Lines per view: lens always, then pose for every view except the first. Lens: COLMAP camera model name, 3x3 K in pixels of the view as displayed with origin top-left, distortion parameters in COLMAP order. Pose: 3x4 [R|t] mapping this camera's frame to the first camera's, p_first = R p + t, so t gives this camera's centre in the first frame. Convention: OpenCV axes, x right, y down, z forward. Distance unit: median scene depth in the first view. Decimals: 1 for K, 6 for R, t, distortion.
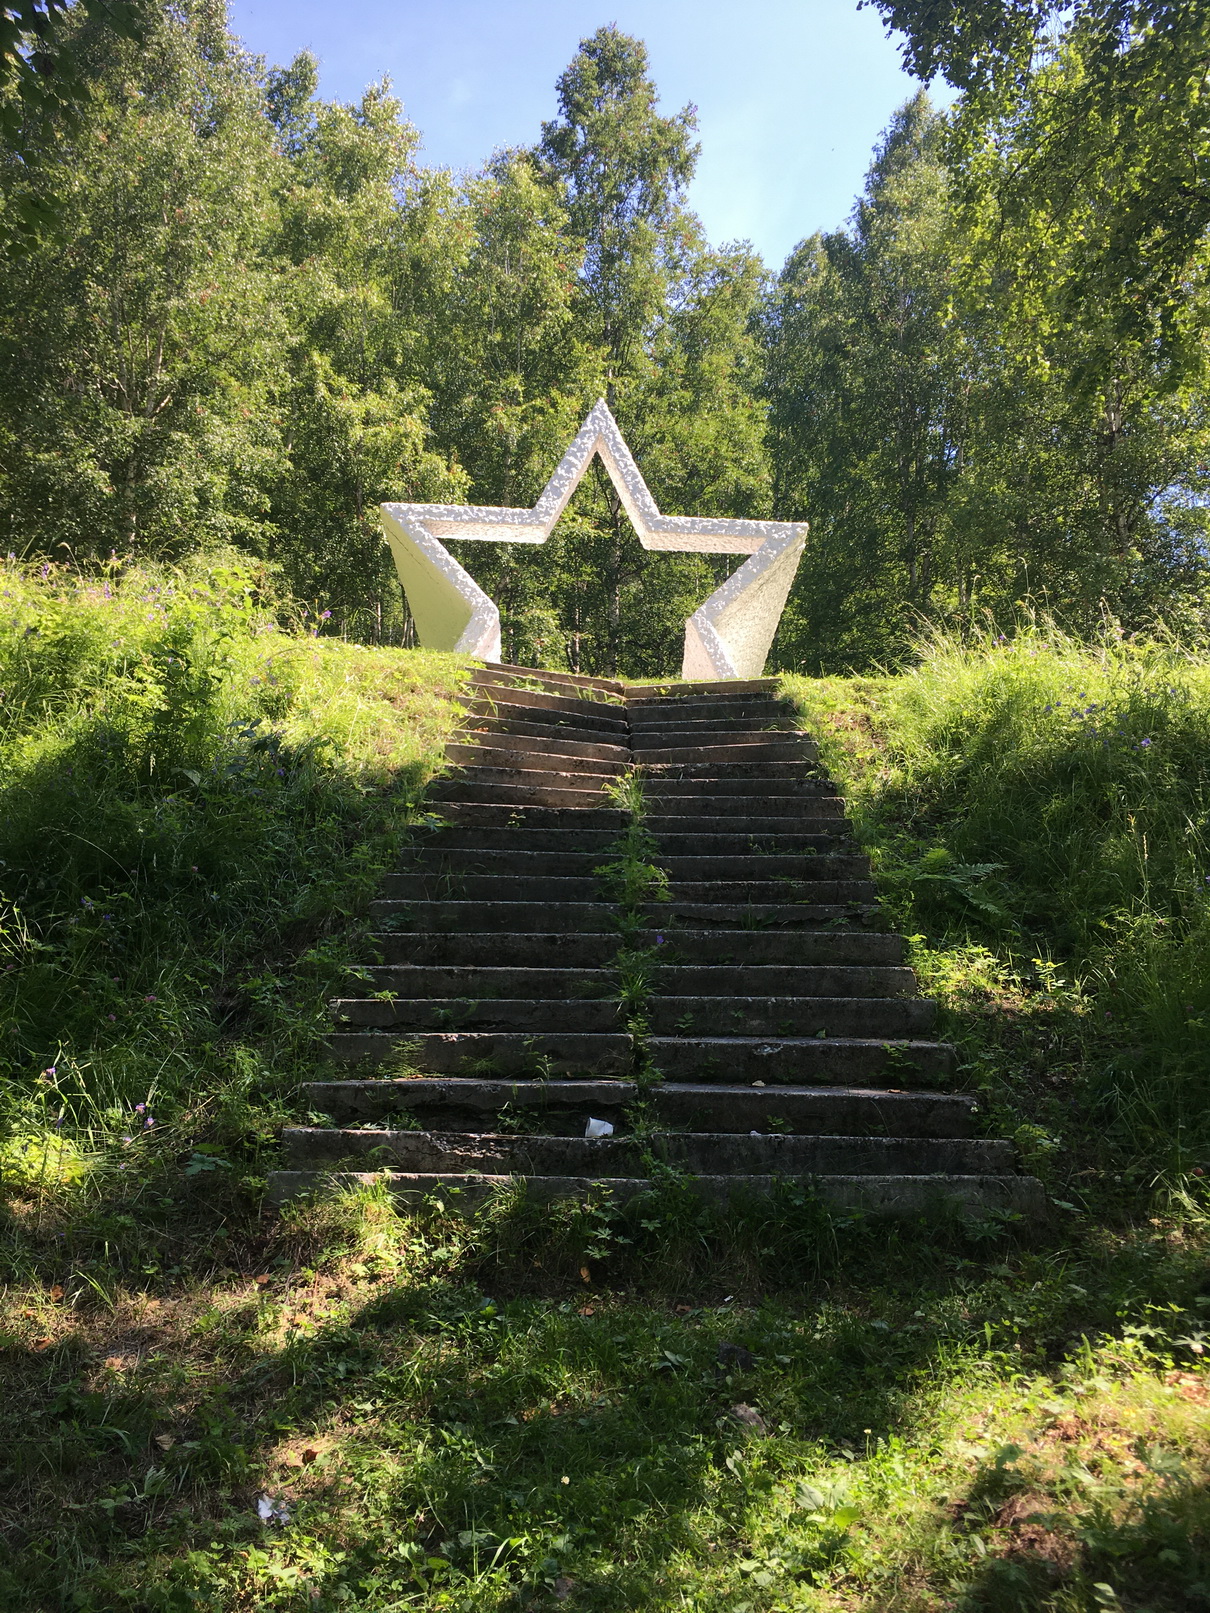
lens RADIAL K [[1456.9, 0, 605.0], [0, 1456.9, 806.5], [0, 0, 1]] dist [0.075972, 0.001010]
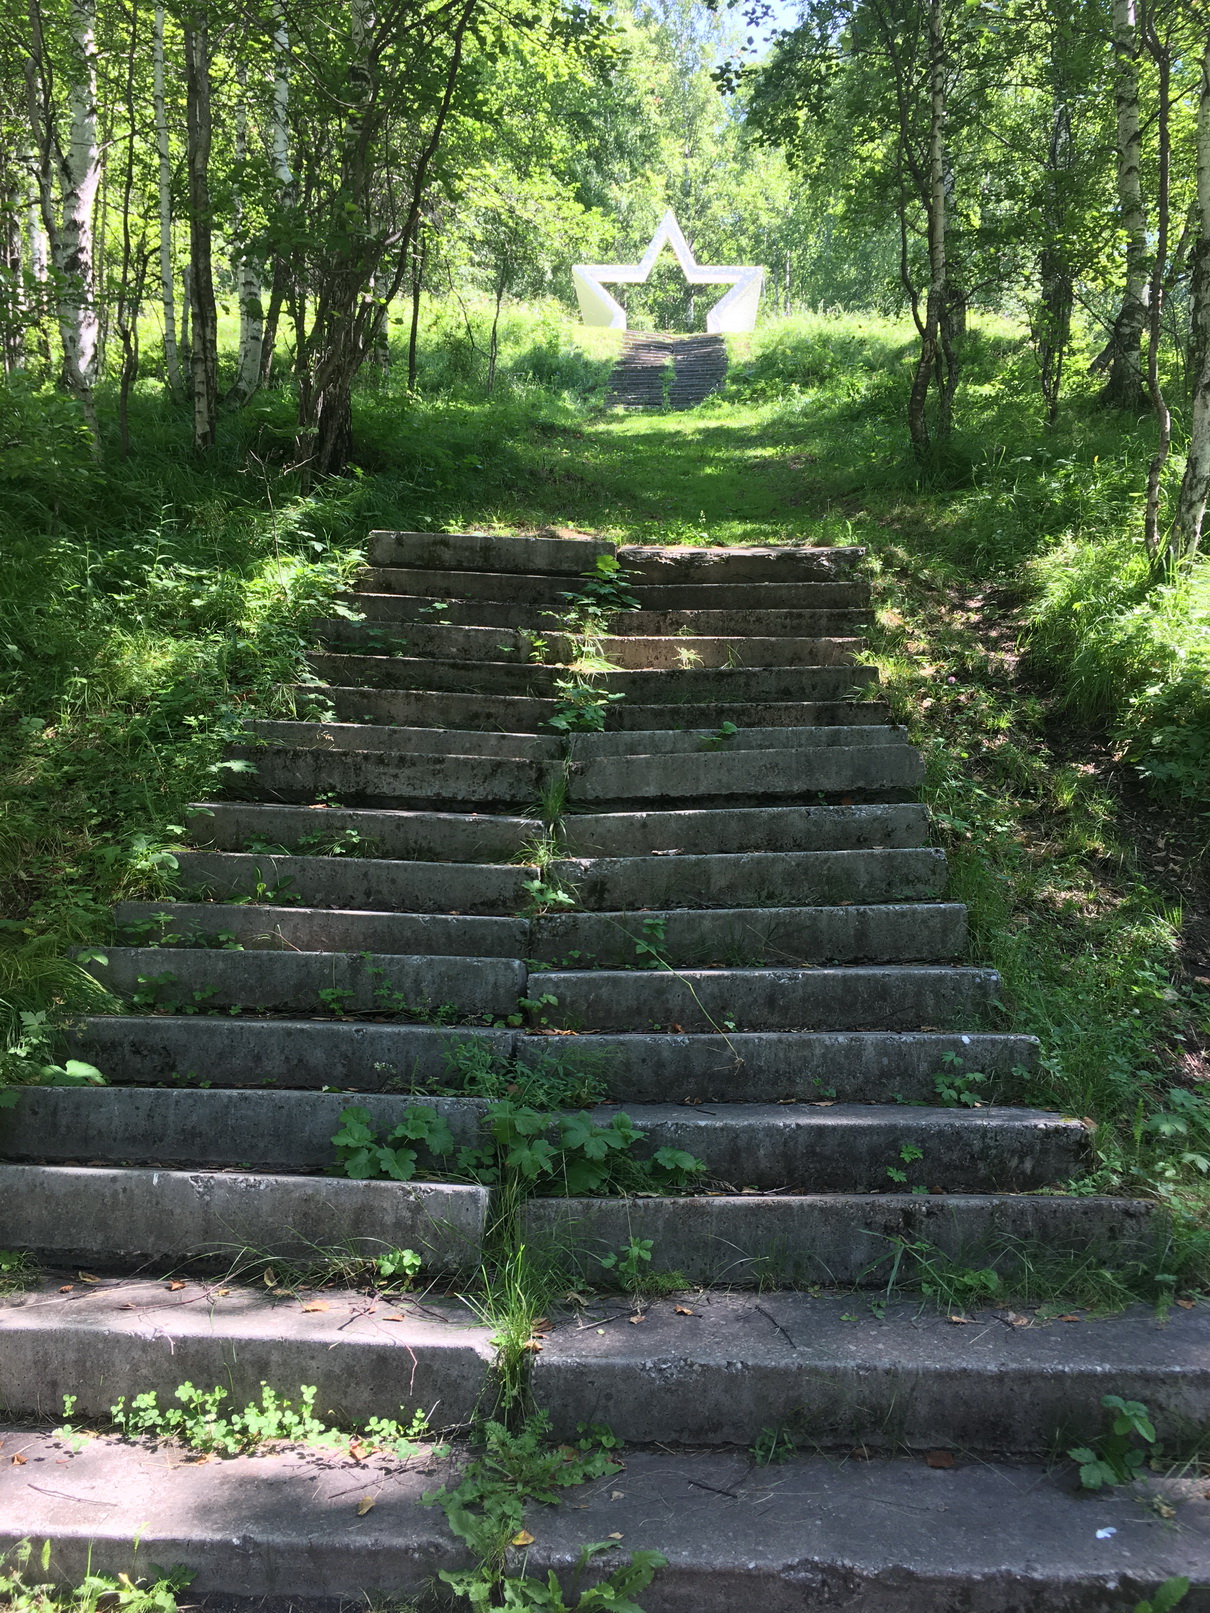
lens RADIAL K [[1357.0, 0, 605.0], [0, 1357.0, 806.5], [0, 0, 1]] dist [0.004307, -0.001175]
pose [[0.997034, -0.009946, -0.076315, 0.078251], [0.025537, 0.978186, 0.206153, 0.284943], [0.072600, -0.207491, 0.975539, -1.941897]]
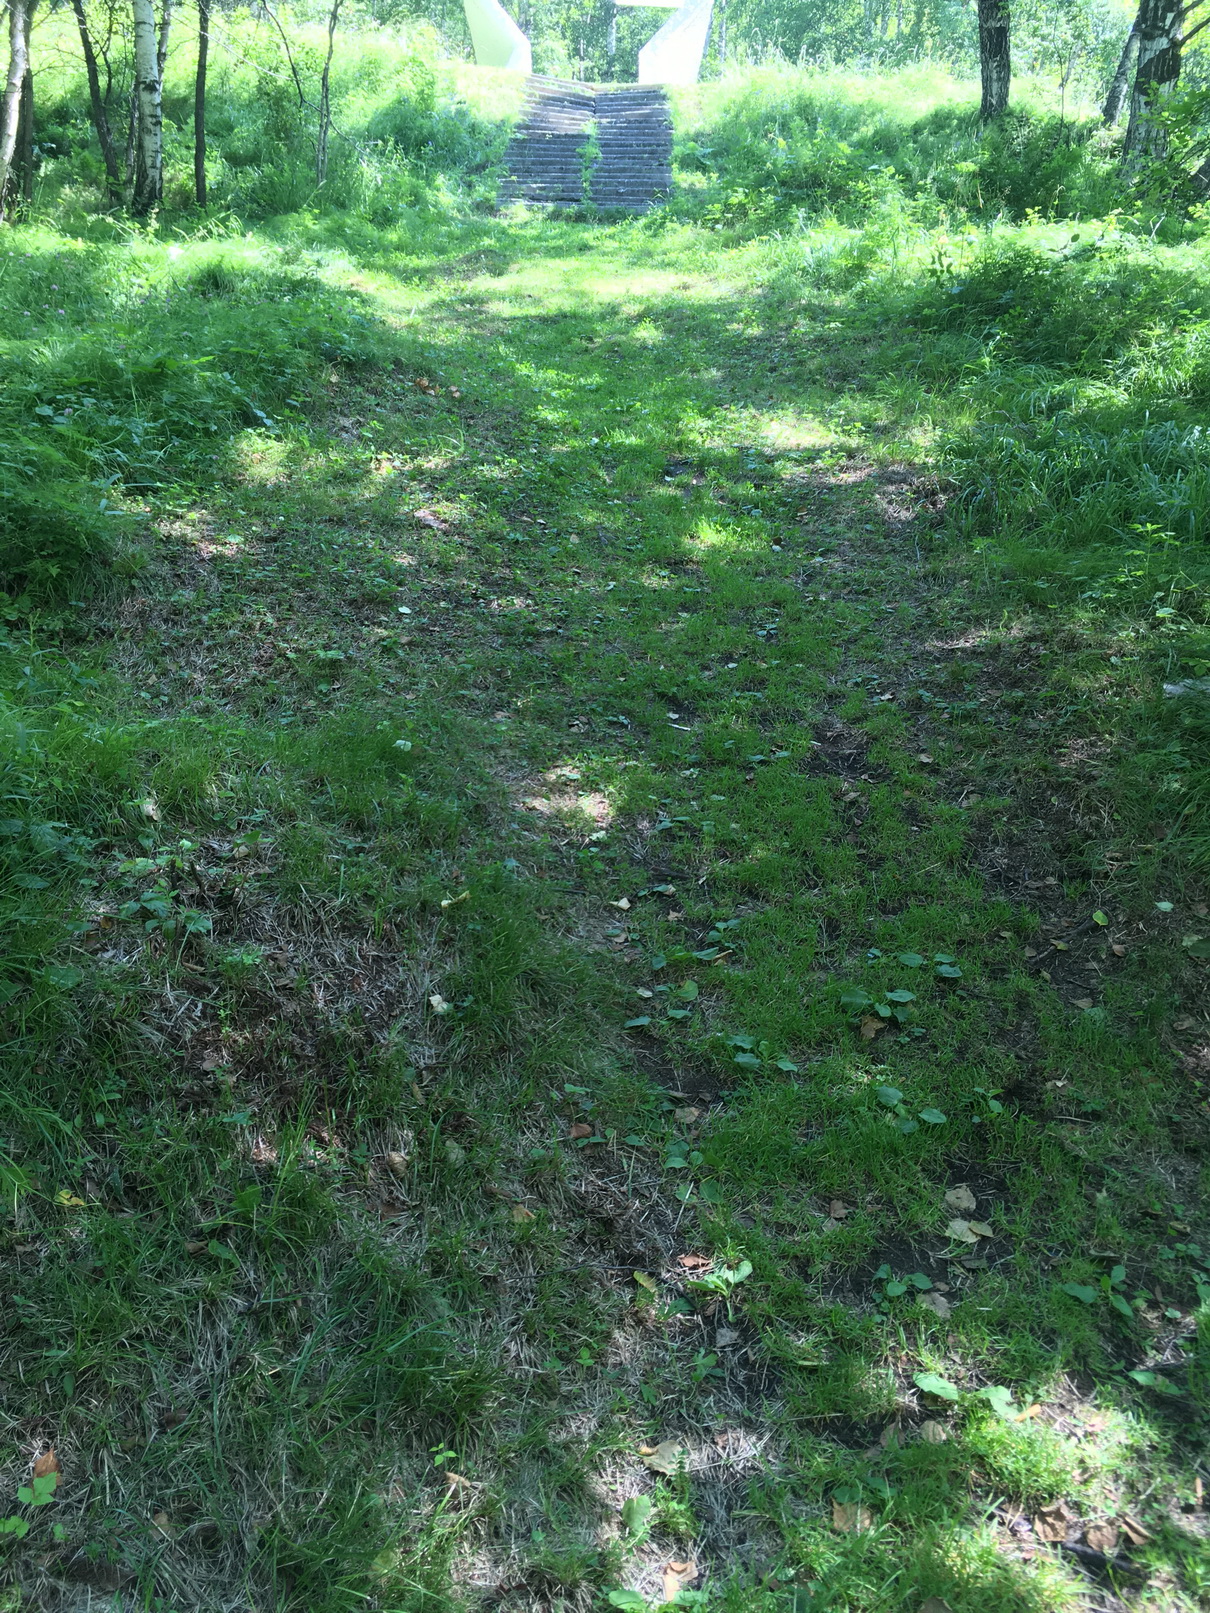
lens RADIAL K [[1357.0, 0, 605.0], [0, 1357.0, 806.5], [0, 0, 1]] dist [0.004307, -0.001175]
pose [[0.999926, 0.011811, -0.002915, 0.047286], [-0.009876, 0.928023, 0.372392, 0.160753], [0.007104, -0.372336, 0.928071, -1.293805]]
